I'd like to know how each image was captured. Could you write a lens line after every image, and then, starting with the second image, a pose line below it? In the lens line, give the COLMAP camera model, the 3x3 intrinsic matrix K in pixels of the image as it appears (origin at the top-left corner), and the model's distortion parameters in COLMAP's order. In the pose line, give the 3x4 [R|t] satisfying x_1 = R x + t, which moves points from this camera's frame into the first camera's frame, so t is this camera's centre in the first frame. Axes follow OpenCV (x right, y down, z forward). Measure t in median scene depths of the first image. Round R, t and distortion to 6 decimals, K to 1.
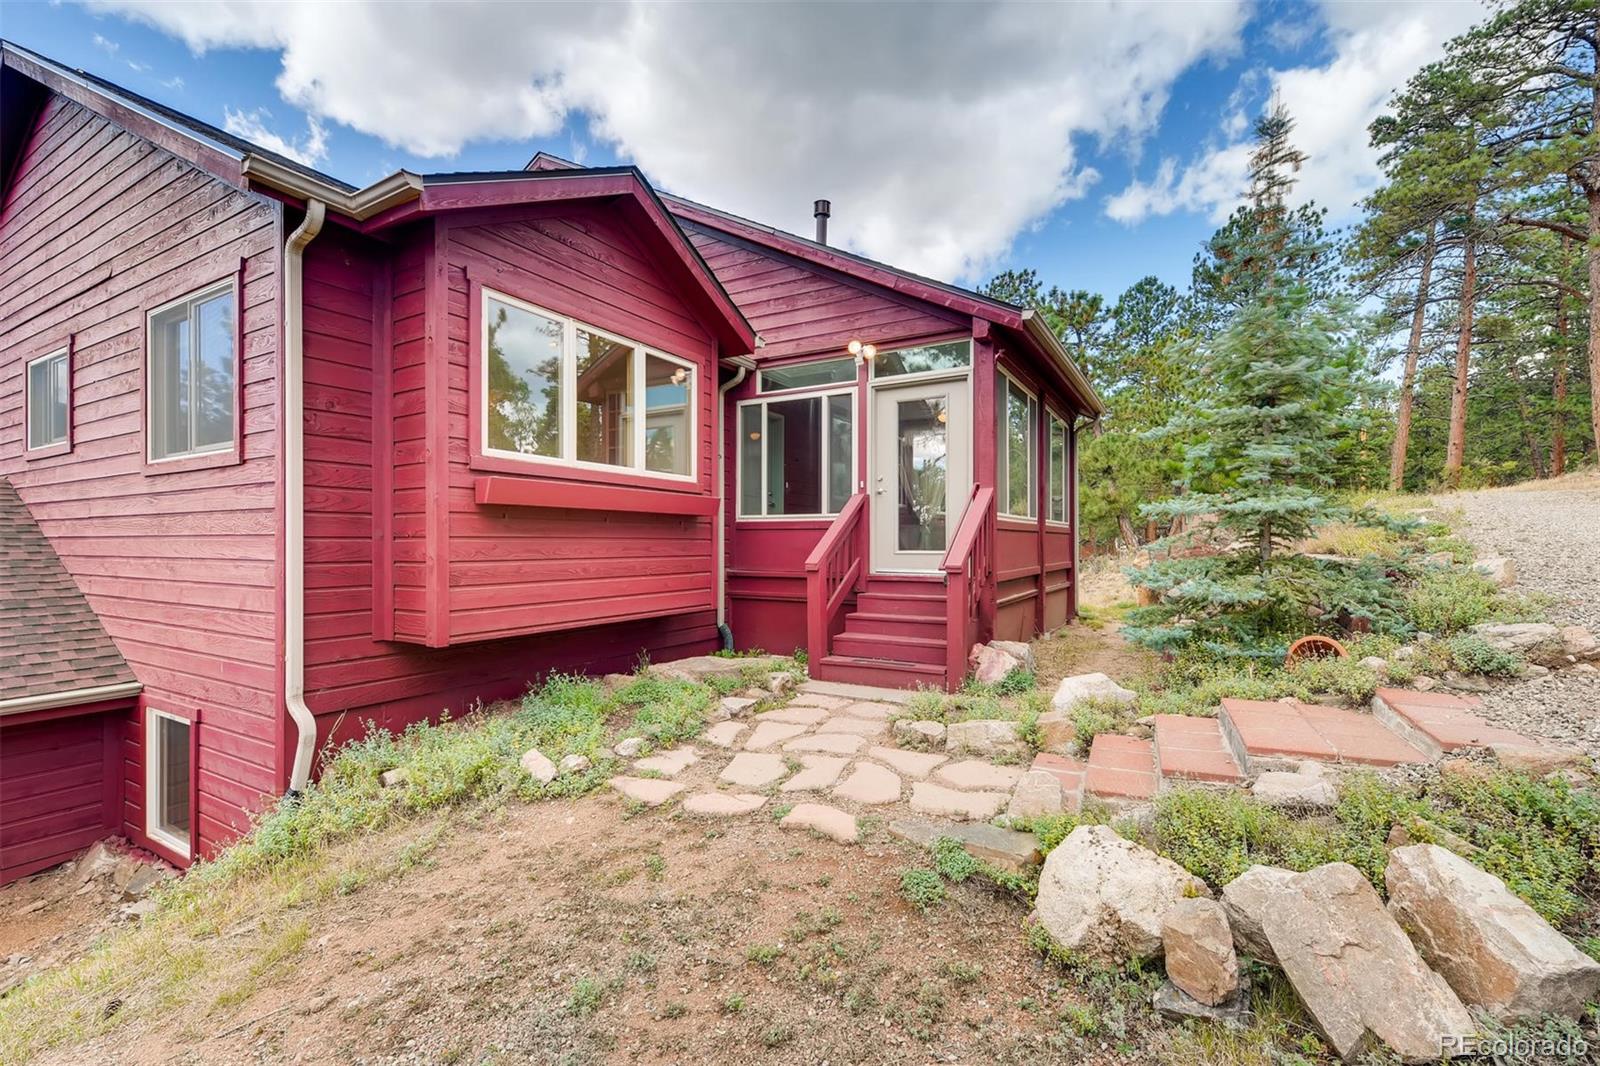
lens RADIAL K [[696.6, 0, 800.0], [0, 696.6, 533.0], [0, 0, 1]] dist [0.003026, 0.000080]
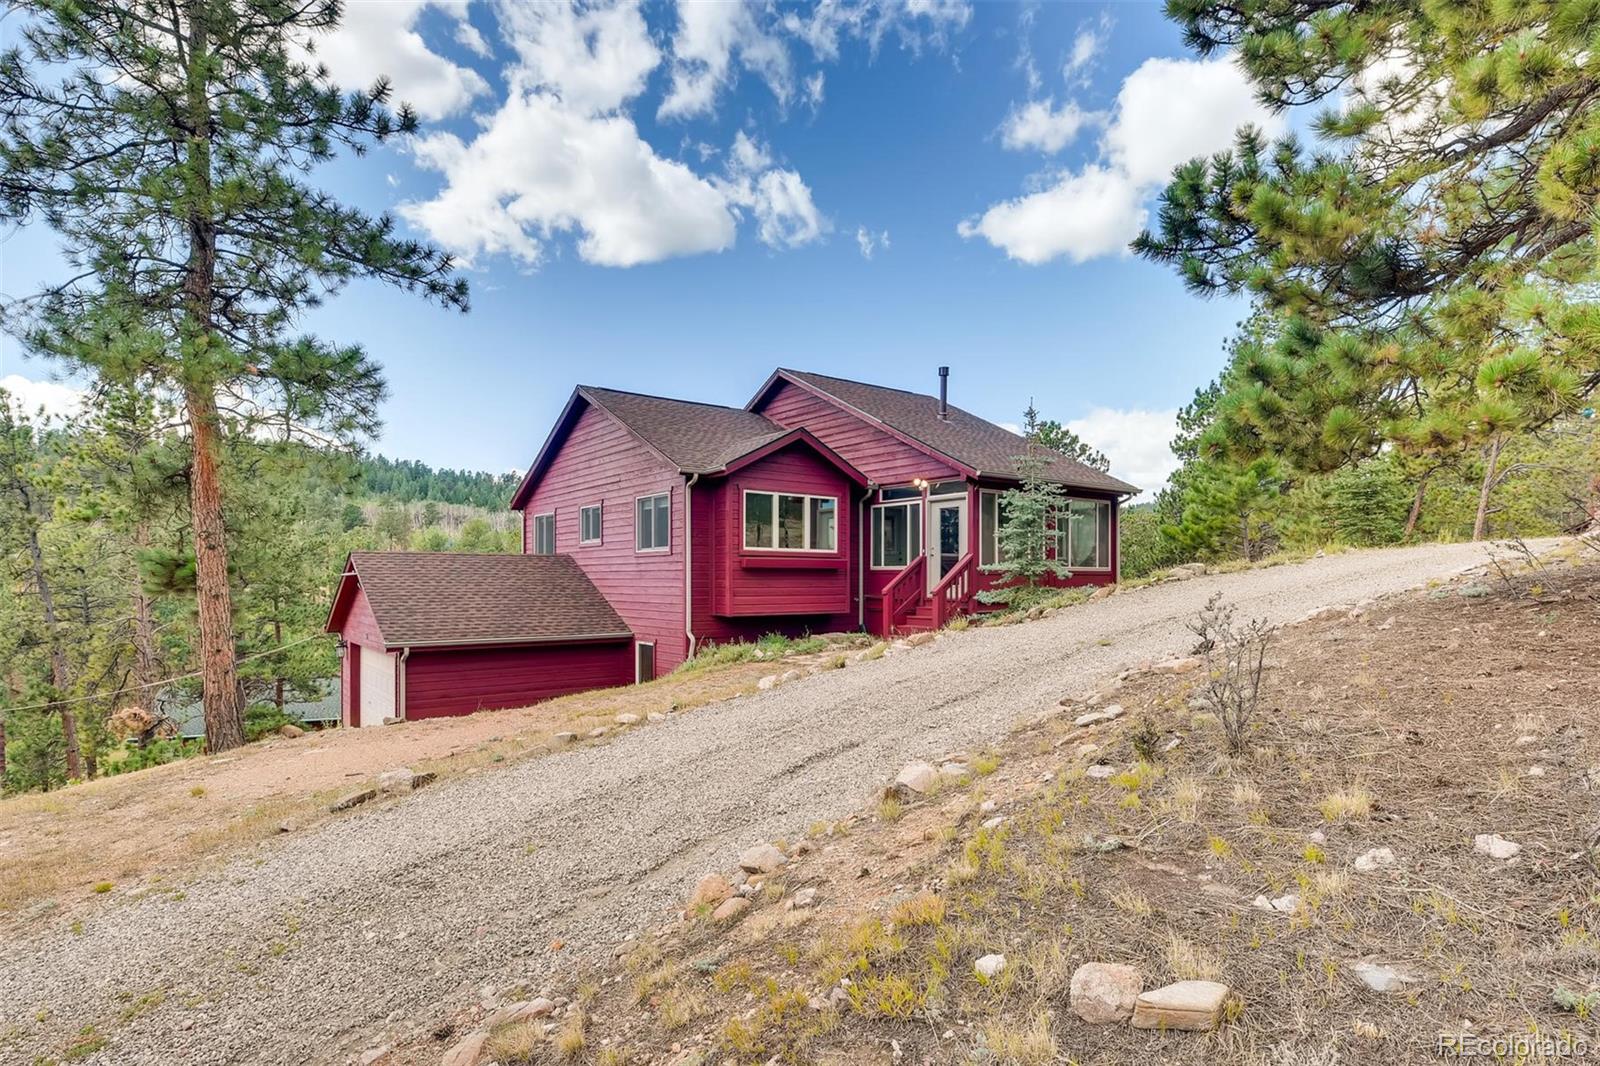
lens RADIAL K [[800.1, 0, 800.0], [0, 800.1, 533.0], [0, 0, 1]] dist [0.000494, -0.000156]
pose [[0.925975, -0.021357, -0.376981, 0.819049], [0.004822, 0.998987, -0.044752, -0.029473], [0.377554, 0.039621, 0.925139, -1.600234]]
